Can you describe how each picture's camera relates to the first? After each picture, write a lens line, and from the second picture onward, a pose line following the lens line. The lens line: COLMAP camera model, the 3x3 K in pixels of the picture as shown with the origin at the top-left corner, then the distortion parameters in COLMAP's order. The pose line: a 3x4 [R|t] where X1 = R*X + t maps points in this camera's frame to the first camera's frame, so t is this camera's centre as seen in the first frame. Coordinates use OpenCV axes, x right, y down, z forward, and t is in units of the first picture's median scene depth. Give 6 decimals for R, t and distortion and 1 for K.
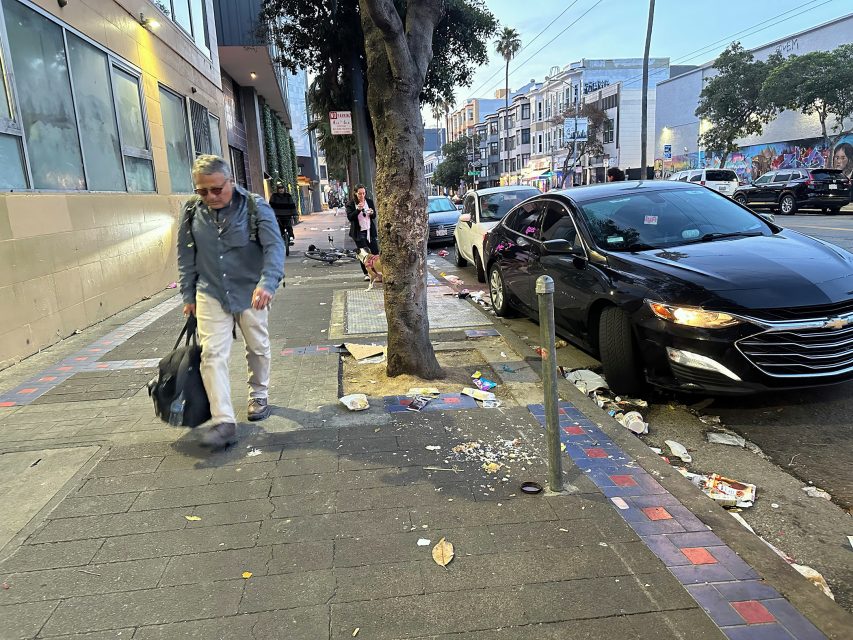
lens RADIAL K [[613.8, 0, 445.2], [0, 613.8, 332.8], [0, 0, 1]] dist [0.043800, -0.052191]
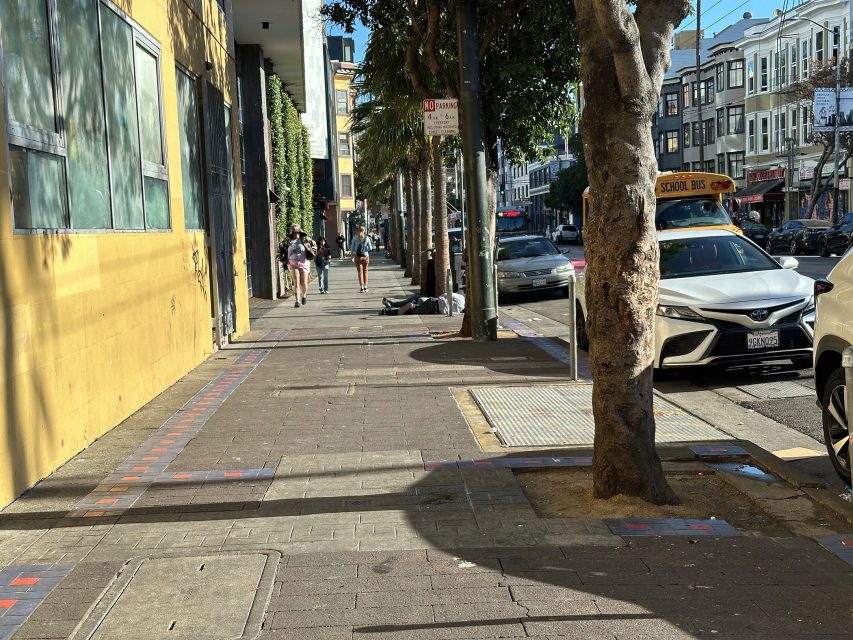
lens RADIAL K [[1229.6, 0, 422.7], [0, 1229.6, 321.2], [0, 0, 1]] dist [0.119277, -0.123226]
pose [[0.993510, 0.016553, -0.112538, -0.014213], [-0.032505, 0.989413, -0.141437, 0.008204], [0.109005, 0.144177, 0.983530, -0.046514]]
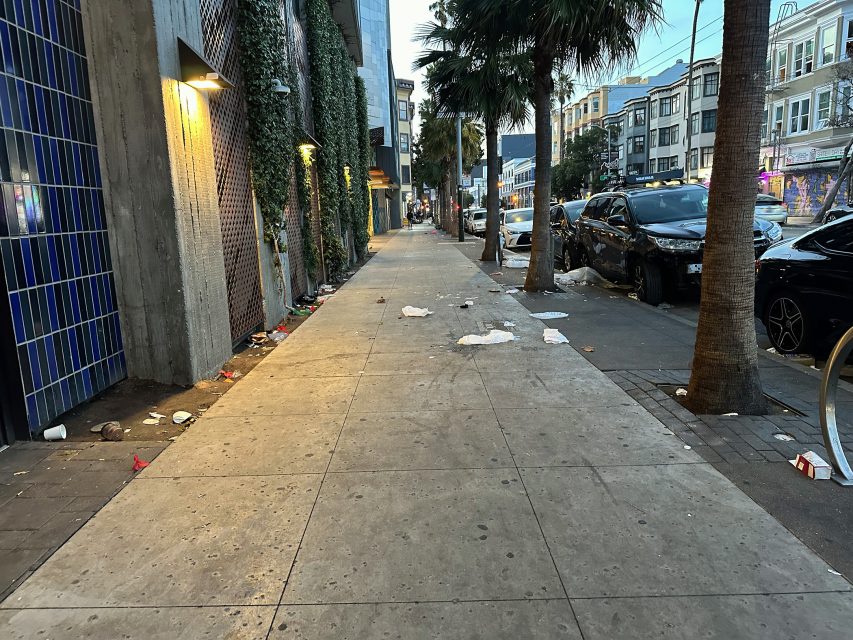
lens RADIAL K [[575.4, 0, 425.0], [0, 575.4, 320.8], [0, 0, 1]] dist [-0.074021, 0.000564]
pose [[0.990436, 0.028736, -0.134948, -0.118098], [-0.032903, 0.999045, -0.028750, -0.103786], [0.133993, 0.032916, 0.990435, 0.505700]]
